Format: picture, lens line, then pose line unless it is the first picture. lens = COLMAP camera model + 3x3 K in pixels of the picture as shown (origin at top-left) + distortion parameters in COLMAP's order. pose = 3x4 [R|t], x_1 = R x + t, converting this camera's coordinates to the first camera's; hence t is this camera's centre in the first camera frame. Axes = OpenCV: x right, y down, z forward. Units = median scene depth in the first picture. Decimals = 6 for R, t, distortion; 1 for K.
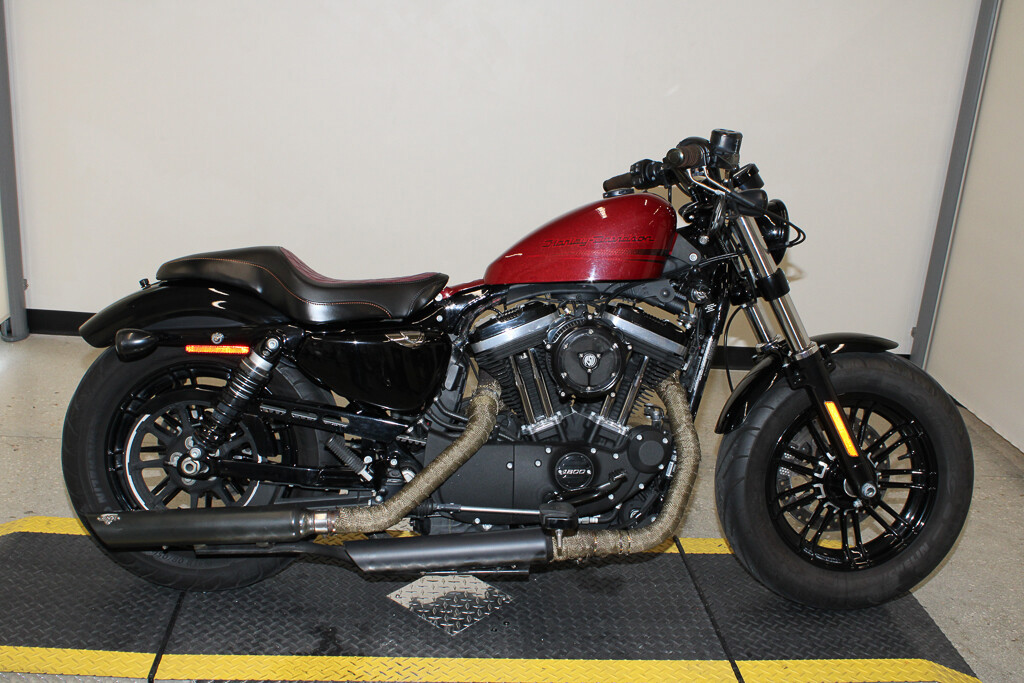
lens RADIAL K [[999.5, 0, 512.0], [0, 999.5, 341.5], [0, 0, 1]] dist [-0.075625, 0.033686]
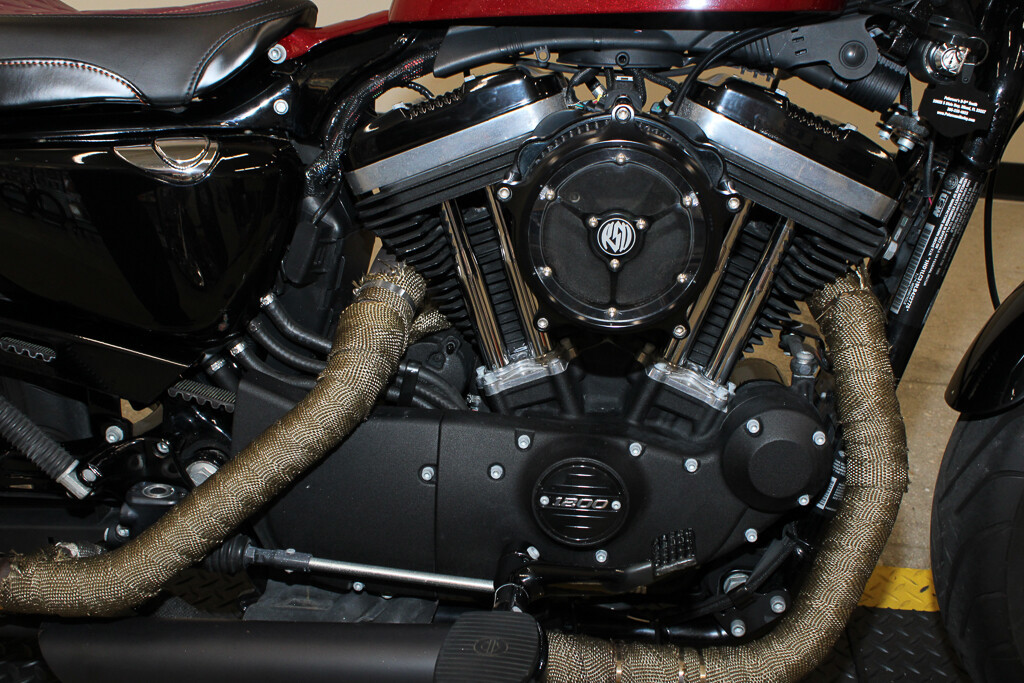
lens RADIAL K [[1116.6, 0, 512.0], [0, 1116.6, 341.5], [0, 0, 1]] dist [-0.052273, 0.015181]
pose [[0.988182, 0.058221, -0.141798, 0.092409], [-0.029991, 0.980617, 0.193626, -0.019058], [0.150323, -0.187085, 0.970774, 0.552867]]
